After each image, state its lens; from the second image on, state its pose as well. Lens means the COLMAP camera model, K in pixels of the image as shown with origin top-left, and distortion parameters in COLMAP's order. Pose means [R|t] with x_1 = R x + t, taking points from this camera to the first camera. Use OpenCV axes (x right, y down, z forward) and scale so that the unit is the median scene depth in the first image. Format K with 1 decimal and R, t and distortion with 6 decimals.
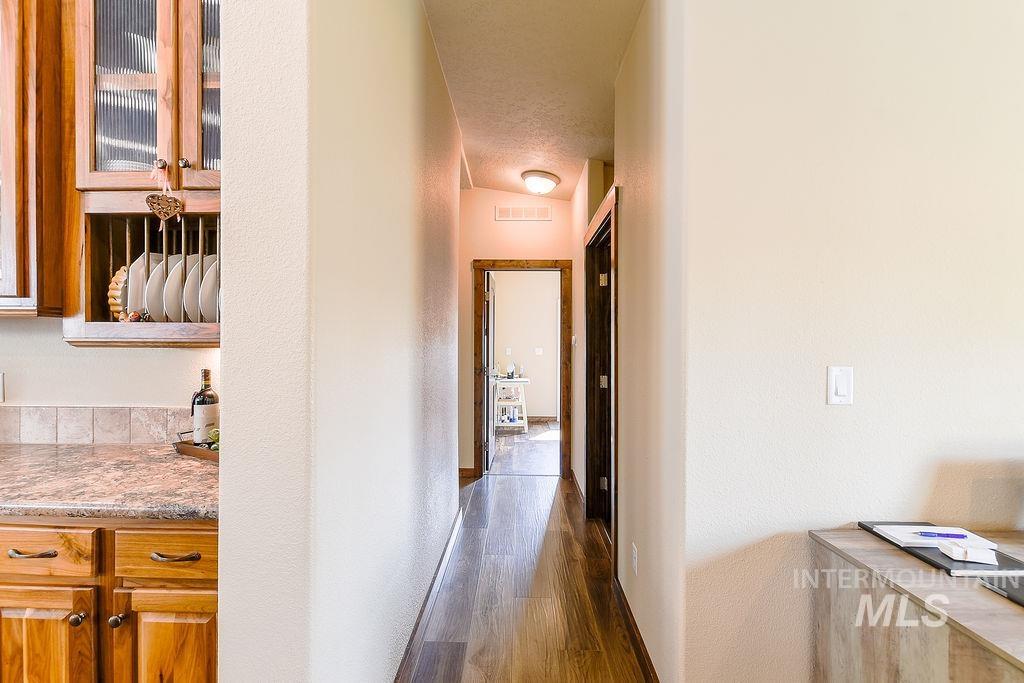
lens RADIAL K [[486.7, 0, 511.4], [0, 486.7, 343.3], [0, 0, 1]] dist [0.000771, -0.002159]
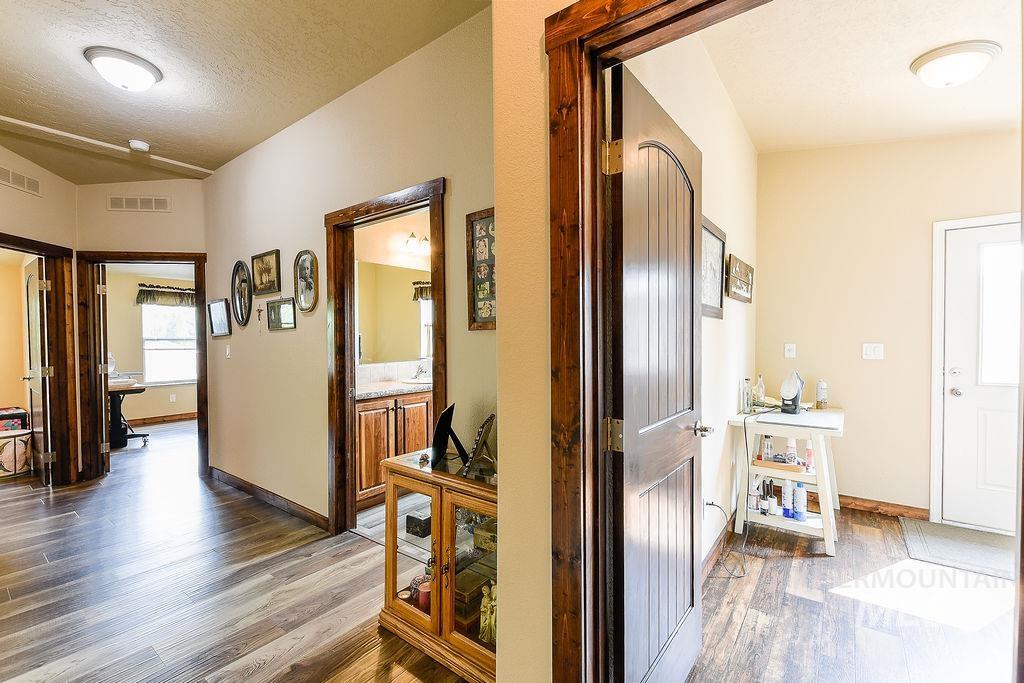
lens RADIAL K [[442.0, 0, 511.6], [0, 442.0, 340.2], [0, 0, 1]] dist [0.007590, -0.001684]
pose [[0.804820, 0.001747, -0.593516, 0.035501], [0.005179, 0.999937, 0.009966, 0.001329], [0.593496, -0.011094, 0.804760, 0.543468]]
